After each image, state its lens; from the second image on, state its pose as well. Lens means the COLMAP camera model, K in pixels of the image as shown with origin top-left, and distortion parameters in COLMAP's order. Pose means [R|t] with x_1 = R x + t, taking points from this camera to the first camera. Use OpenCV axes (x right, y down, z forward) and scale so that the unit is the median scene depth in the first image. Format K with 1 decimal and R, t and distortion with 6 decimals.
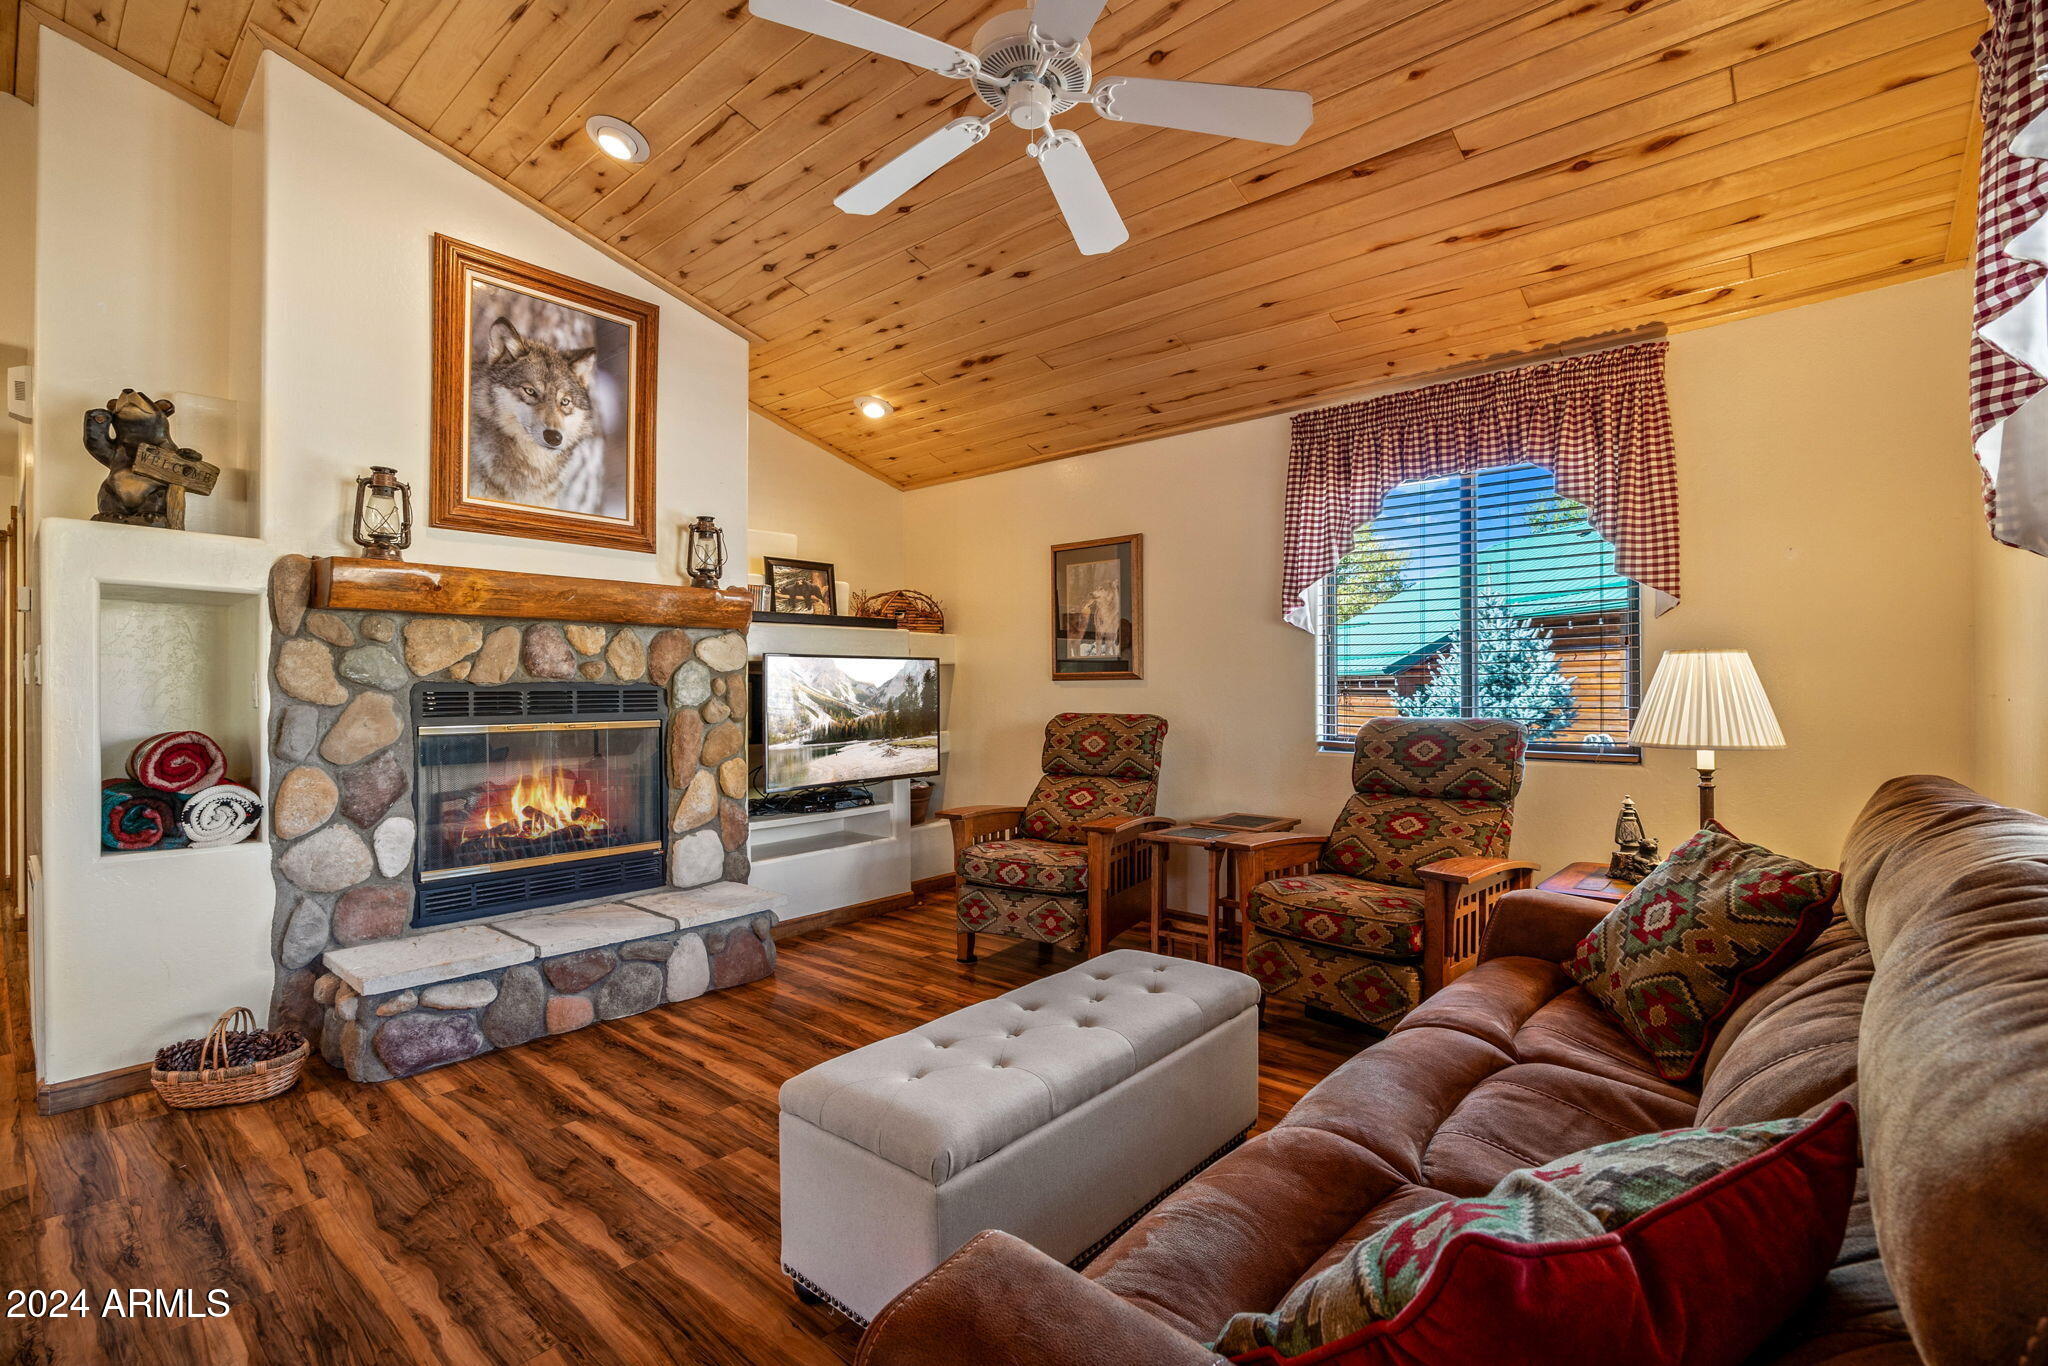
lens RADIAL K [[911.2, 0, 1024.6], [0, 911.2, 698.8], [0, 0, 1]] dist [-0.016277, 0.000639]
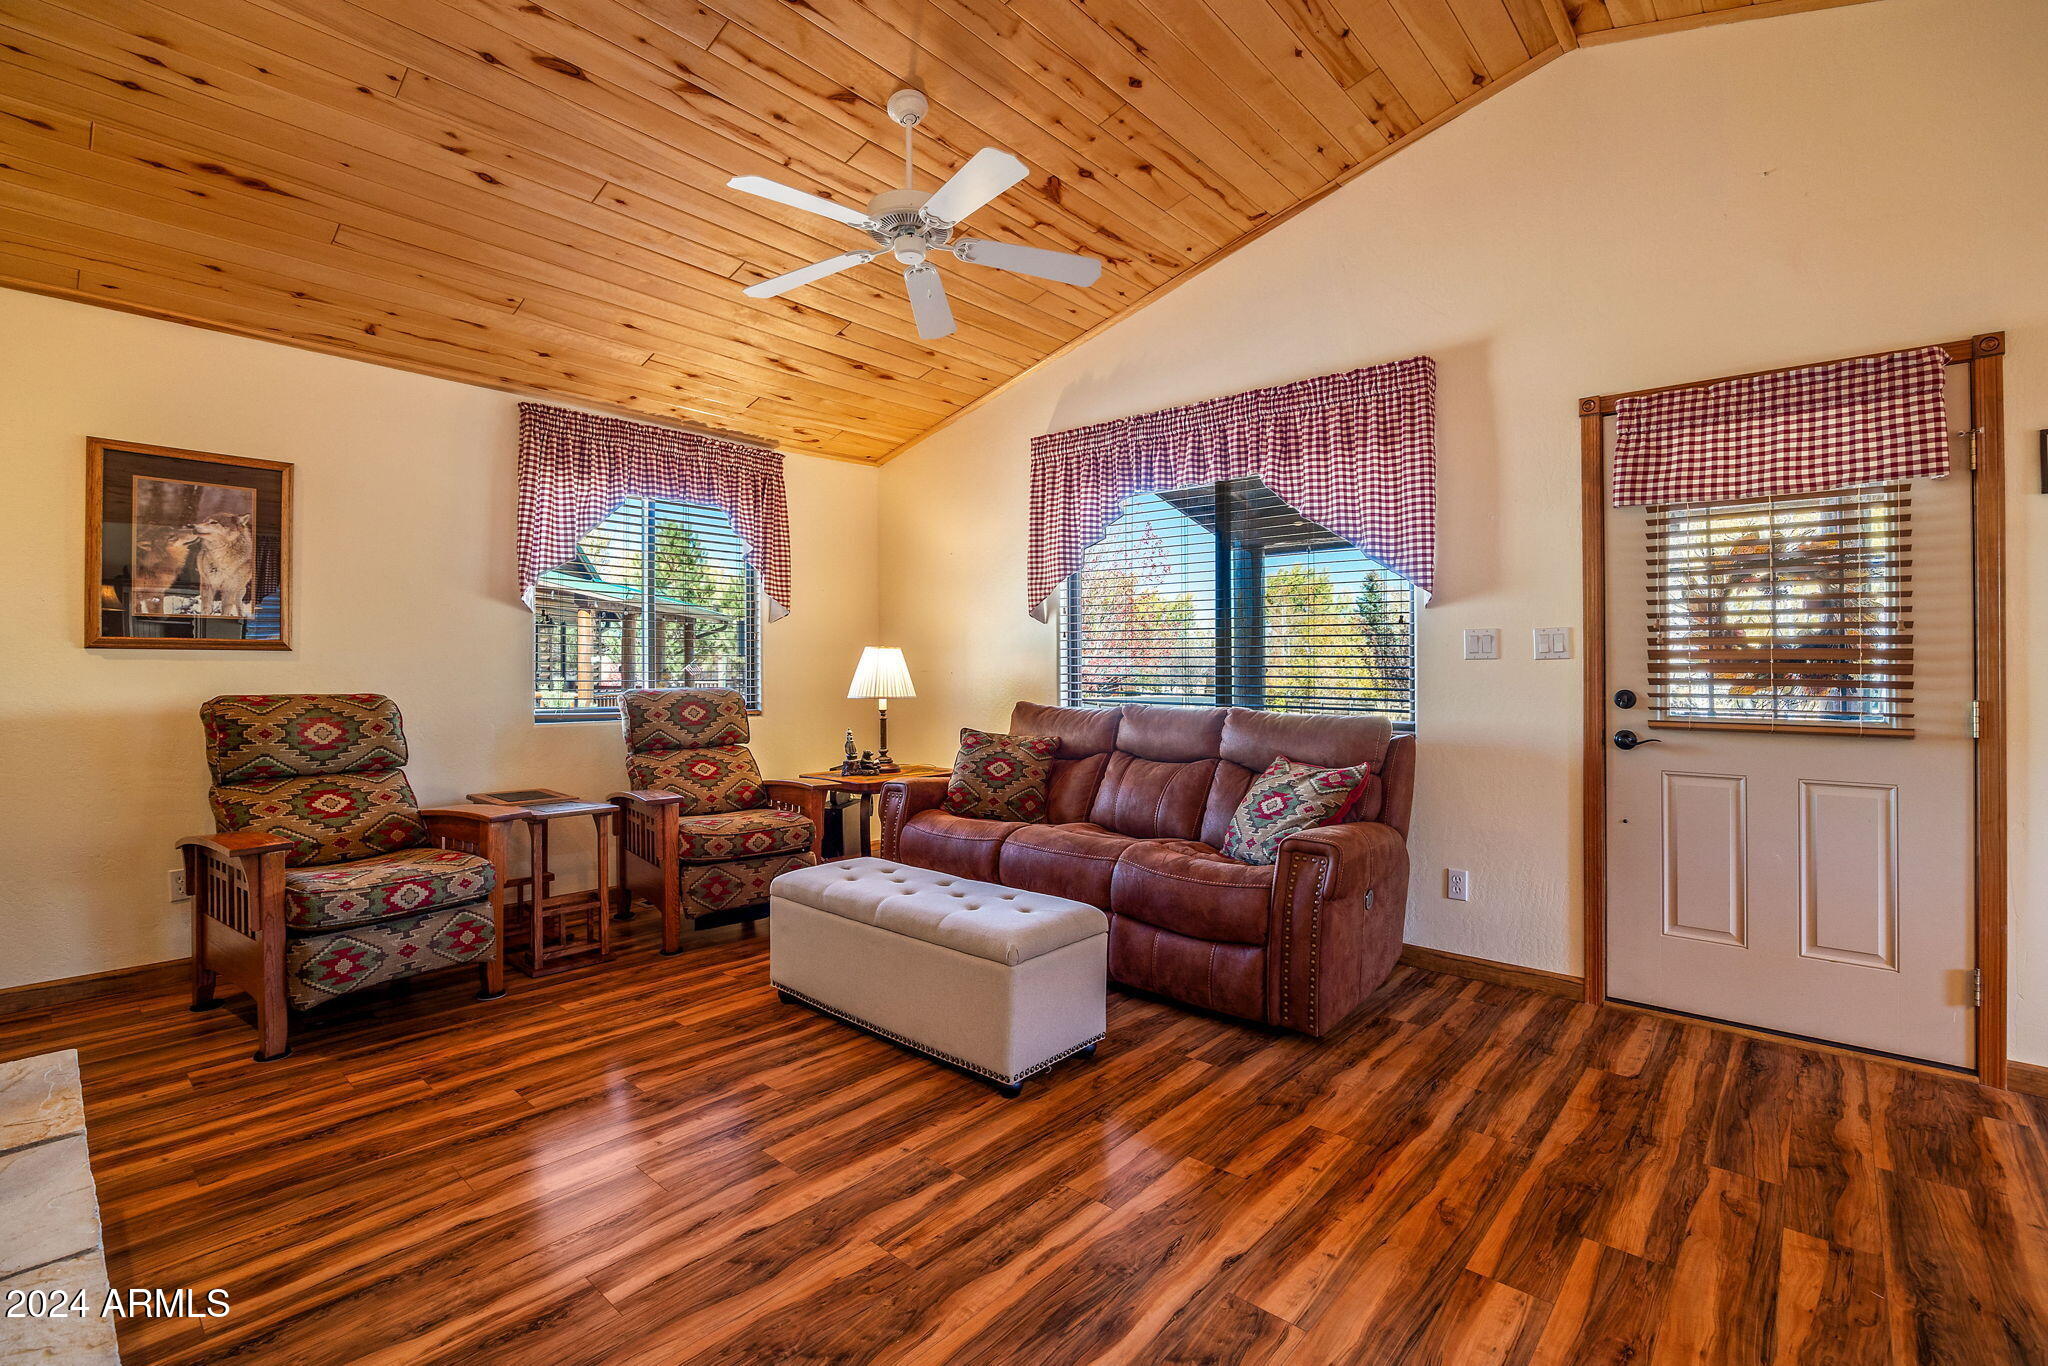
lens RADIAL K [[911.2, 0, 1022.6], [0, 911.2, 667.3], [0, 0, 1]] dist [-0.016277, 0.000639]
pose [[0.019069, 0.006373, 0.999798, -0.877282], [0.005478, 0.999964, -0.006479, 0.001884], [-0.999803, 0.005601, 0.019034, 0.502803]]
